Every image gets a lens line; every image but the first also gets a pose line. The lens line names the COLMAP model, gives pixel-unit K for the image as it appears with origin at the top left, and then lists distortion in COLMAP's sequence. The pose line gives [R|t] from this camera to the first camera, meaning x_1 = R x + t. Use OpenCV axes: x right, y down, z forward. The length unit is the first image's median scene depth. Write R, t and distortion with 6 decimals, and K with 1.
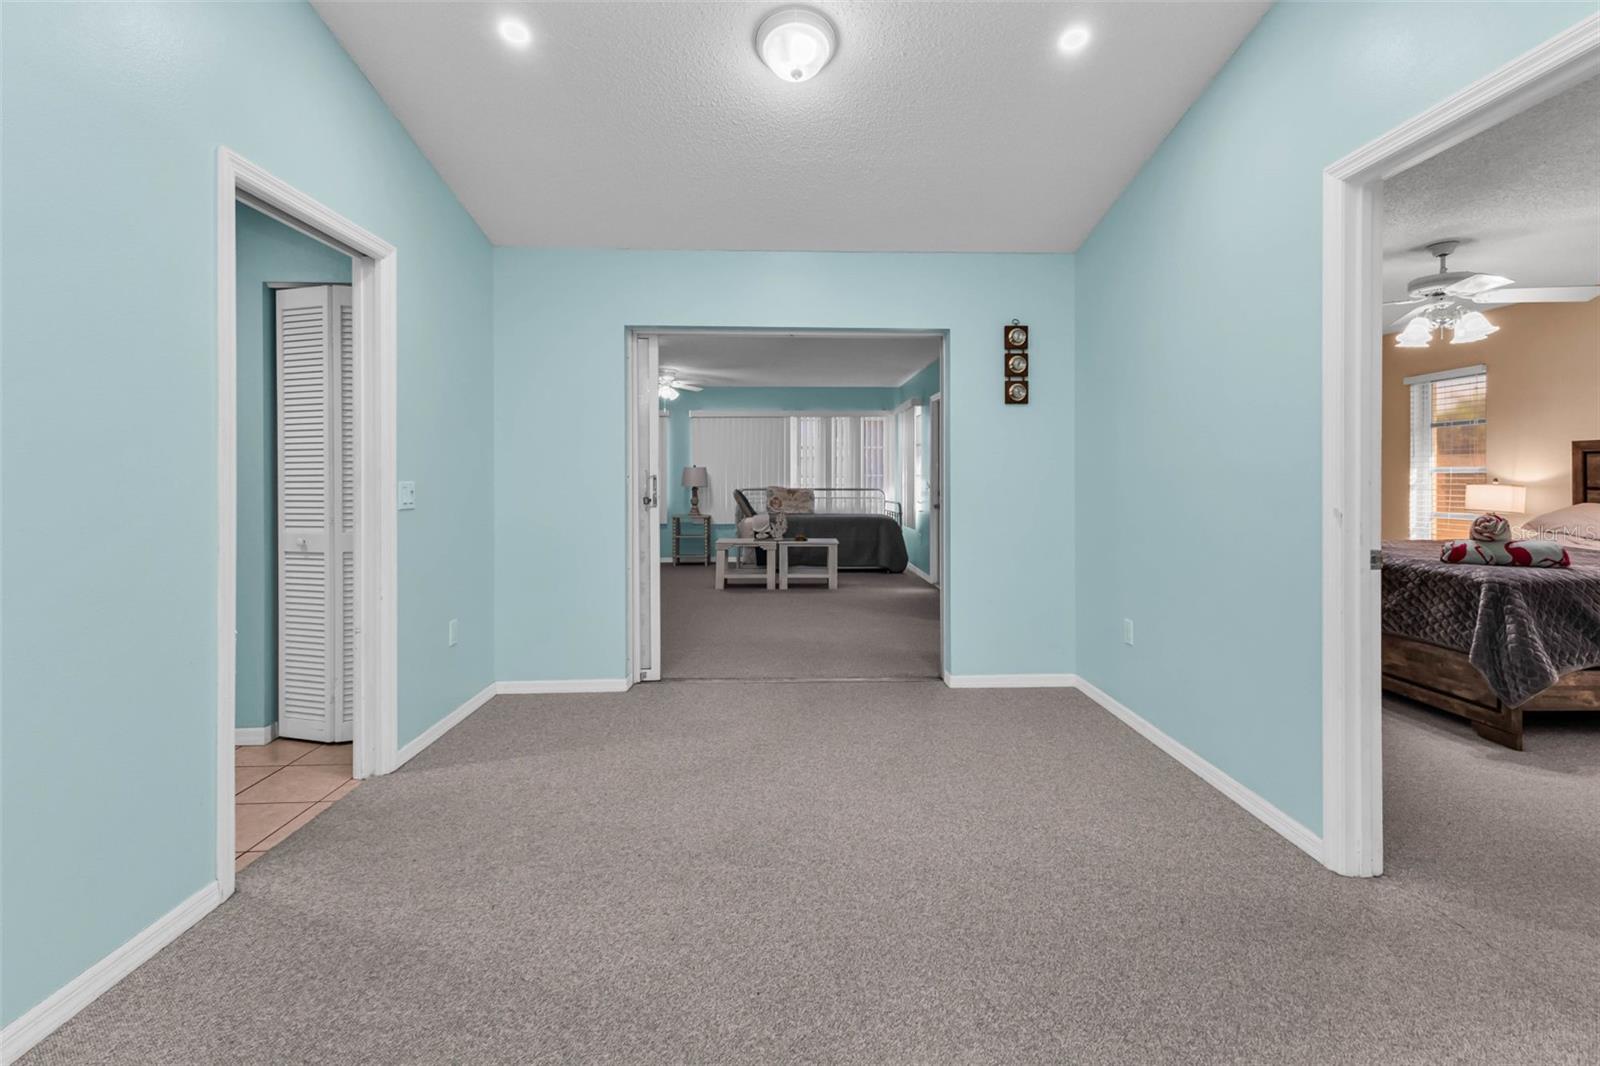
lens RADIAL K [[706.4, 0, 802.2], [0, 706.4, 476.8], [0, 0, 1]] dist [0.001560, -0.000368]
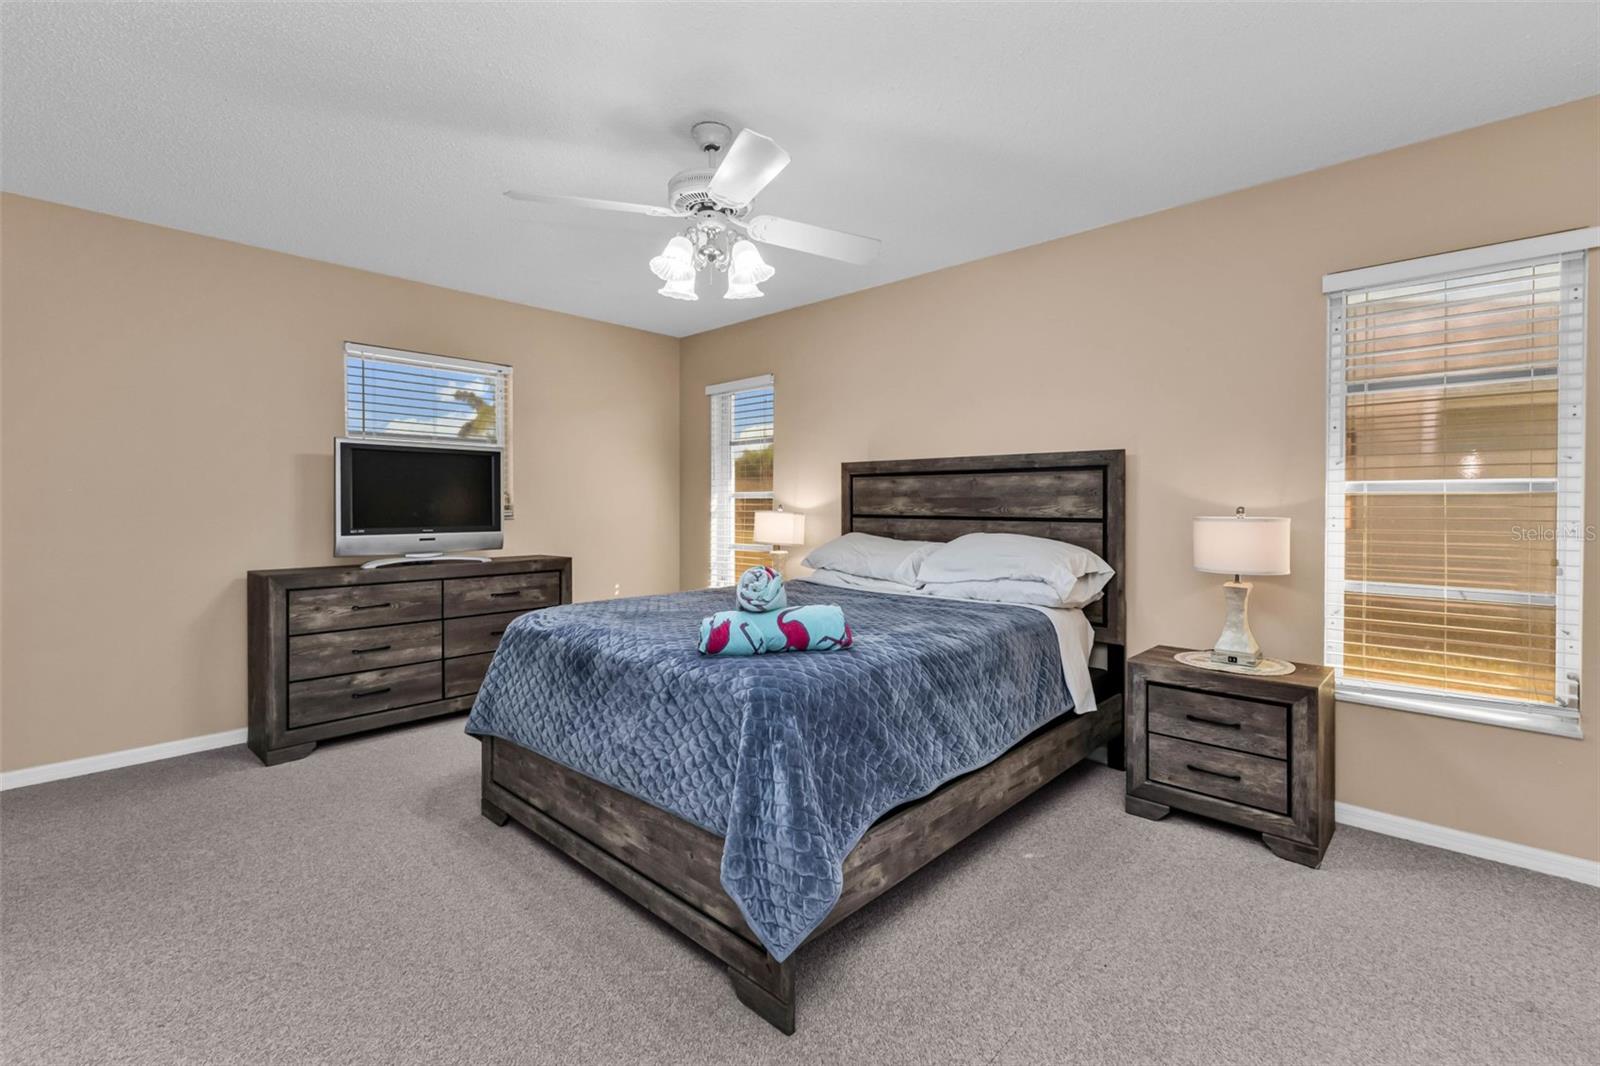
lens RADIAL K [[695.8, 0, 809.6], [0, 695.8, 521.0], [0, 0, 1]] dist [0.007335, 0.000279]
pose [[0.696730, -0.017491, 0.717121, 0.579960], [-0.001803, 0.999657, 0.026134, 0.000032], [-0.717332, -0.019501, 0.696459, 0.561203]]
